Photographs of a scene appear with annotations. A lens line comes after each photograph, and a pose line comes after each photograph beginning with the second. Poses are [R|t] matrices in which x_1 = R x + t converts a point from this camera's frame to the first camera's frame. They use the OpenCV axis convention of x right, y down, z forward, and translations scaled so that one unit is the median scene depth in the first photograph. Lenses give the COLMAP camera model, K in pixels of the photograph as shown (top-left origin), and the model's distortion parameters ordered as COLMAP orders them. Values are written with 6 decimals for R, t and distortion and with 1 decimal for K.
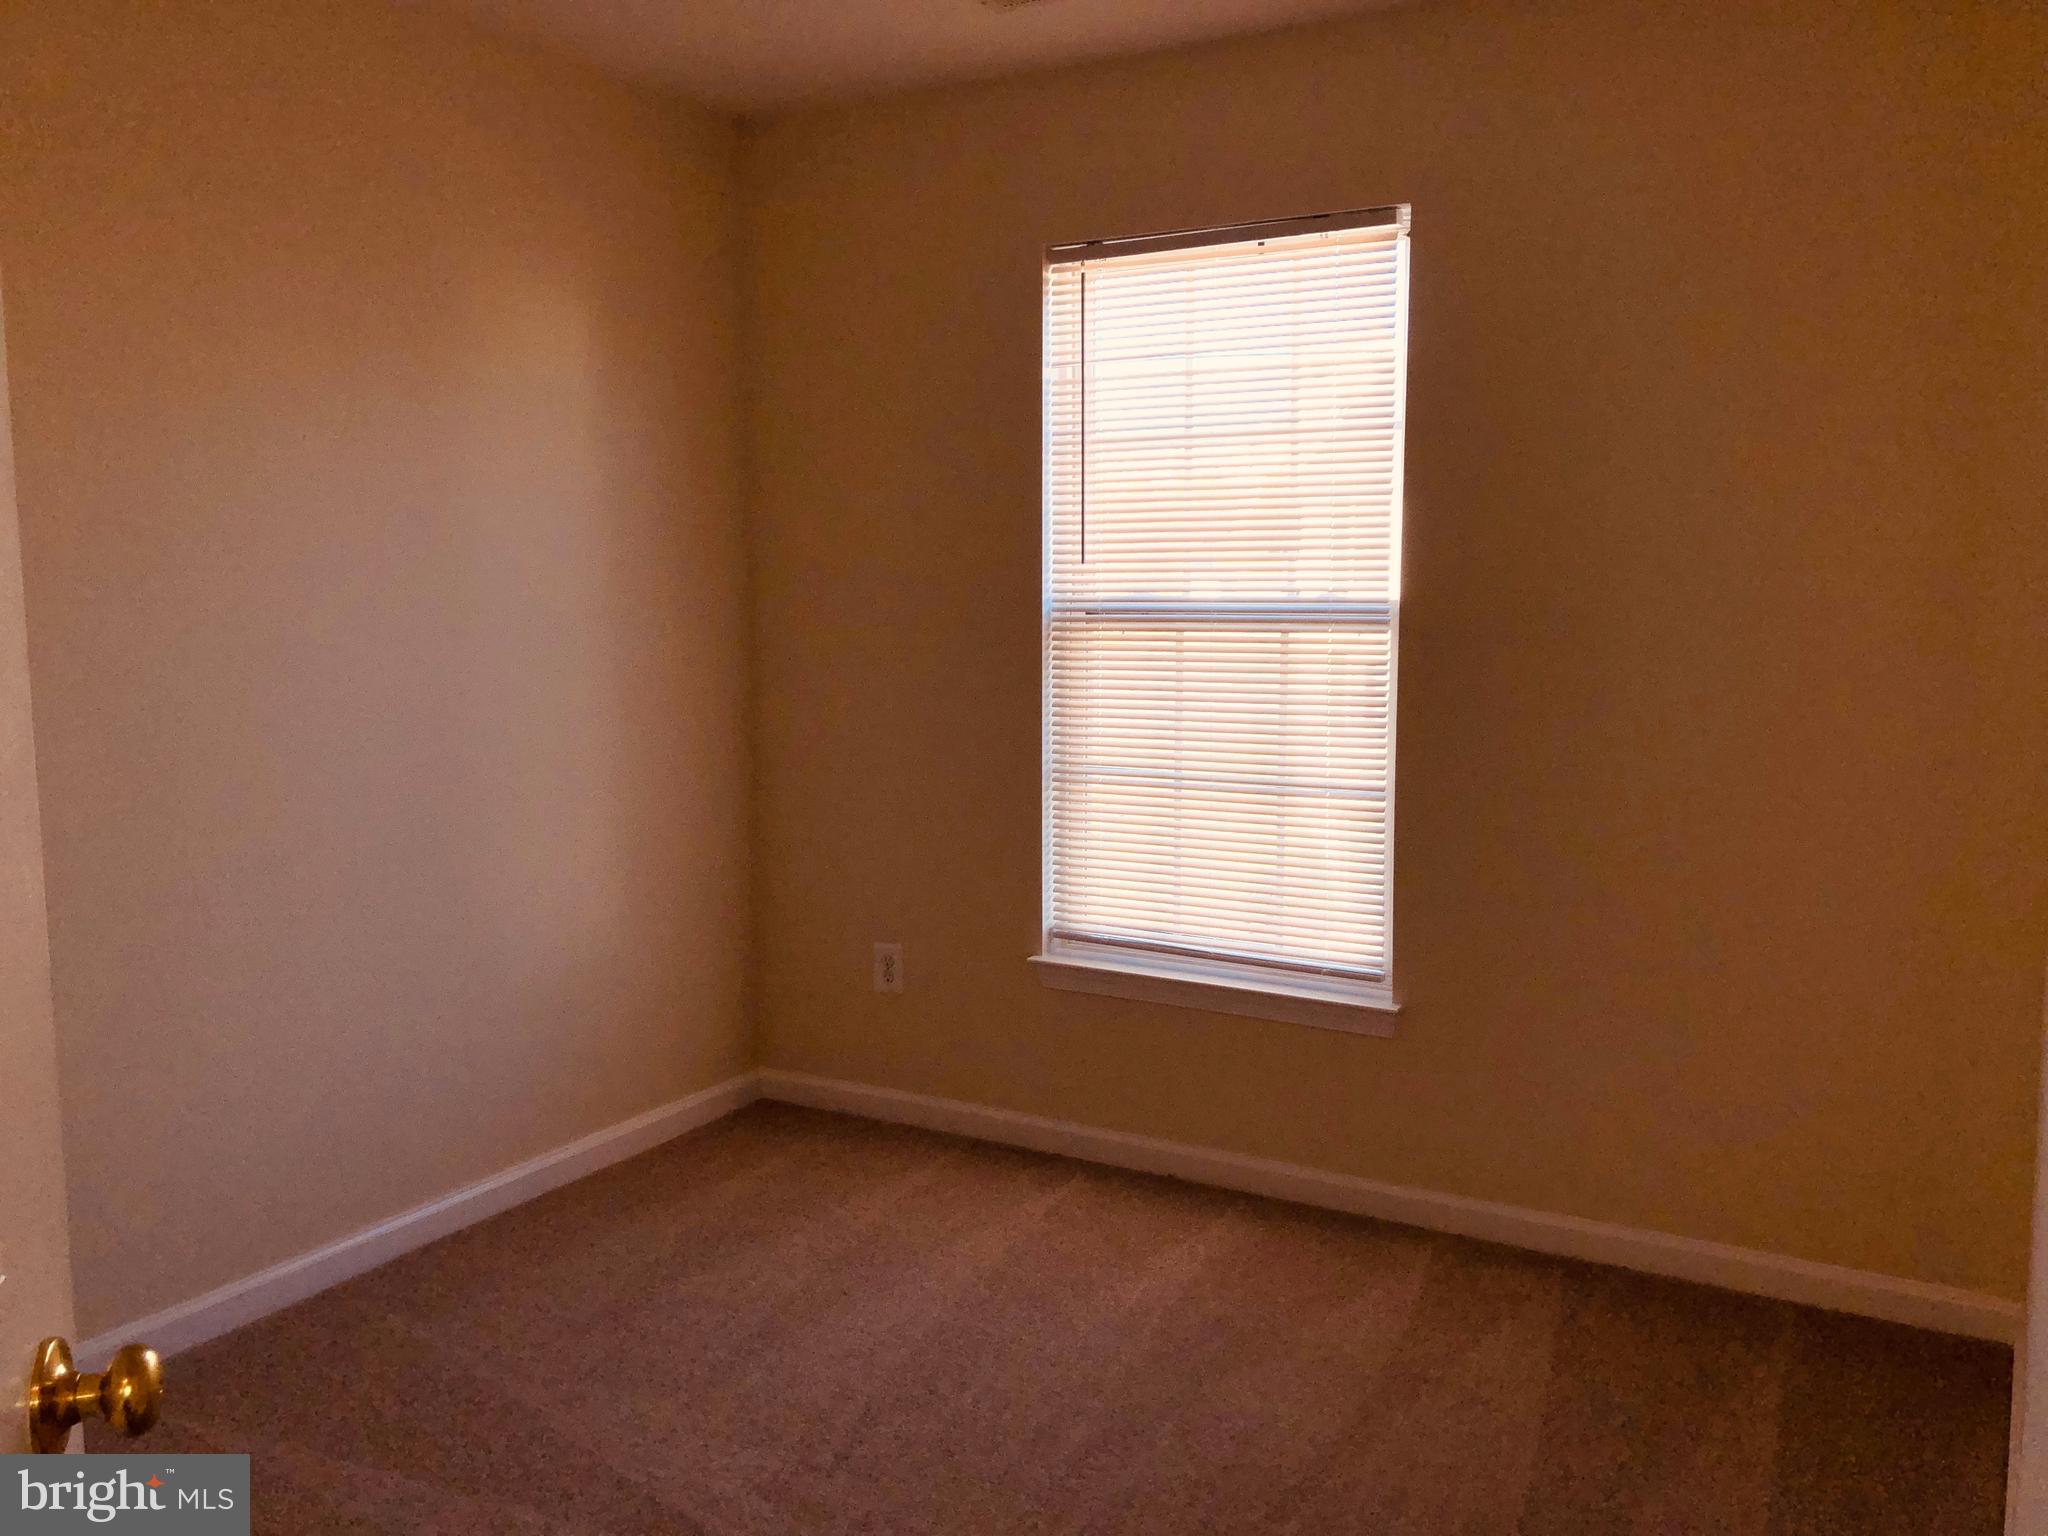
lens RADIAL K [[1674.7, 0, 1019.9], [0, 1674.7, 771.1], [0, 0, 1]] dist [0.040875, -0.048429]
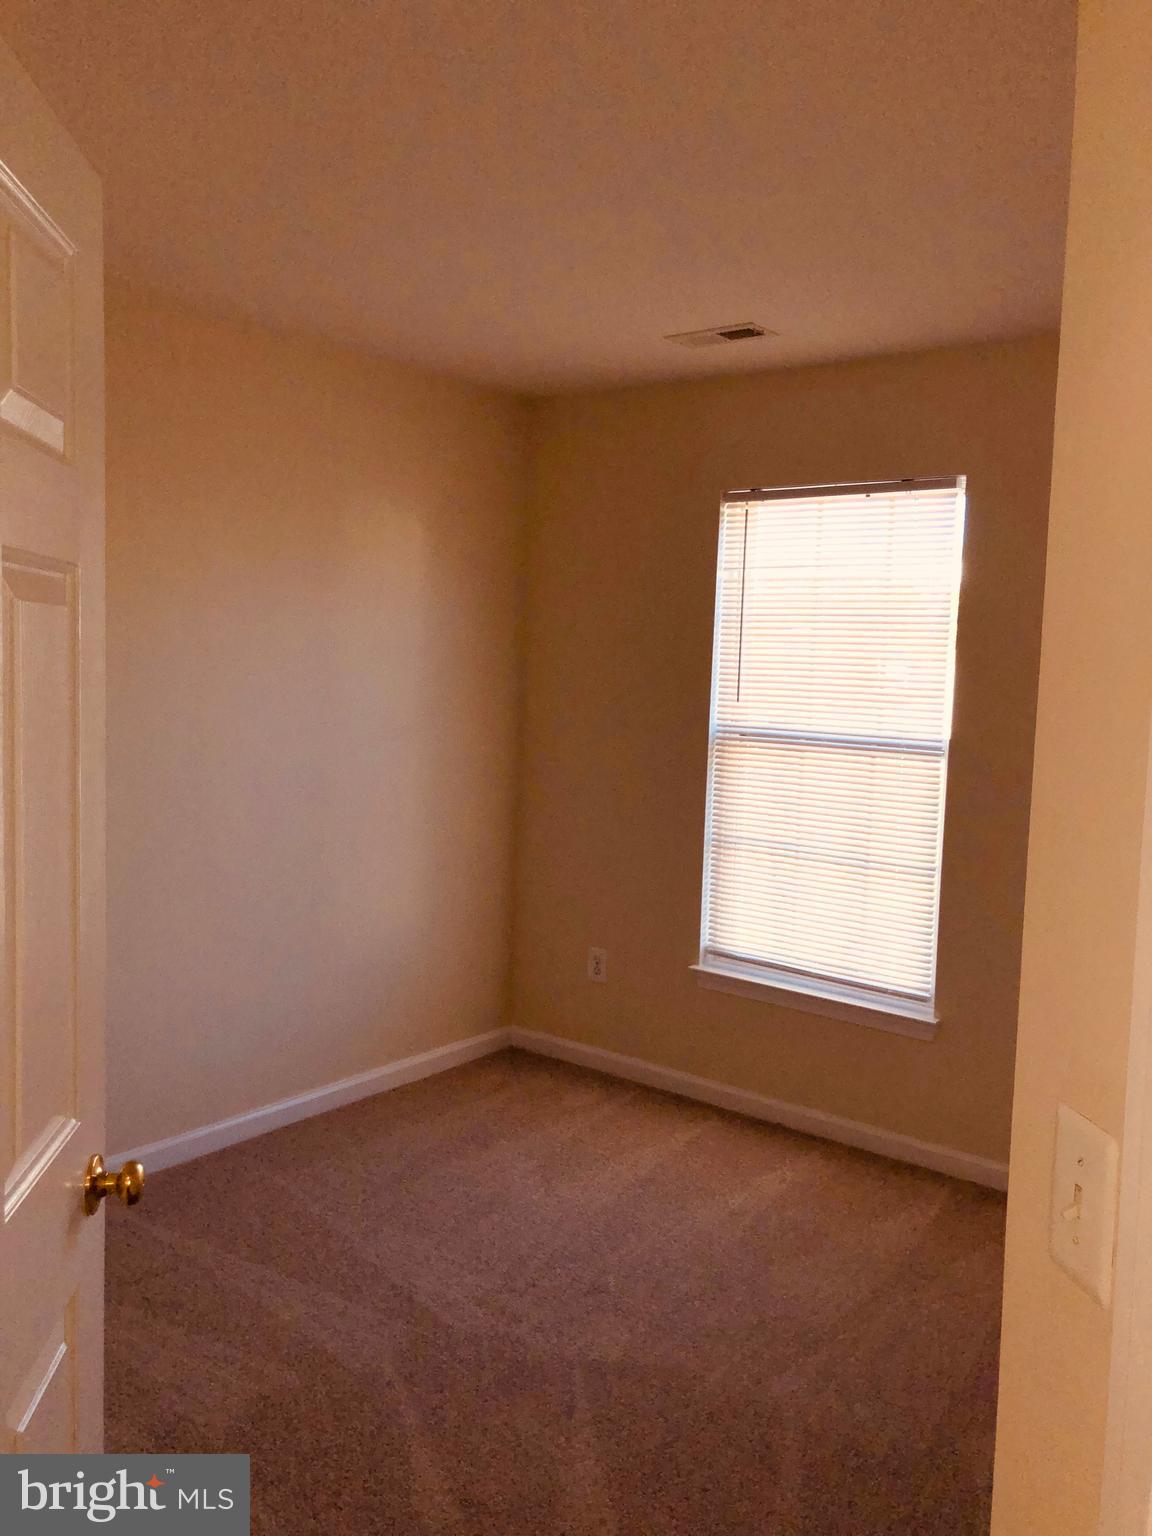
lens RADIAL K [[1256.0, 0, 574.0], [0, 1256.0, 763.5], [0, 0, 1]] dist [0.040875, -0.048429]
pose [[0.989141, 0.048443, -0.138757, 0.053928], [-0.052404, 0.998312, -0.025031, -0.036359], [0.137310, 0.032031, 0.990010, -0.126226]]
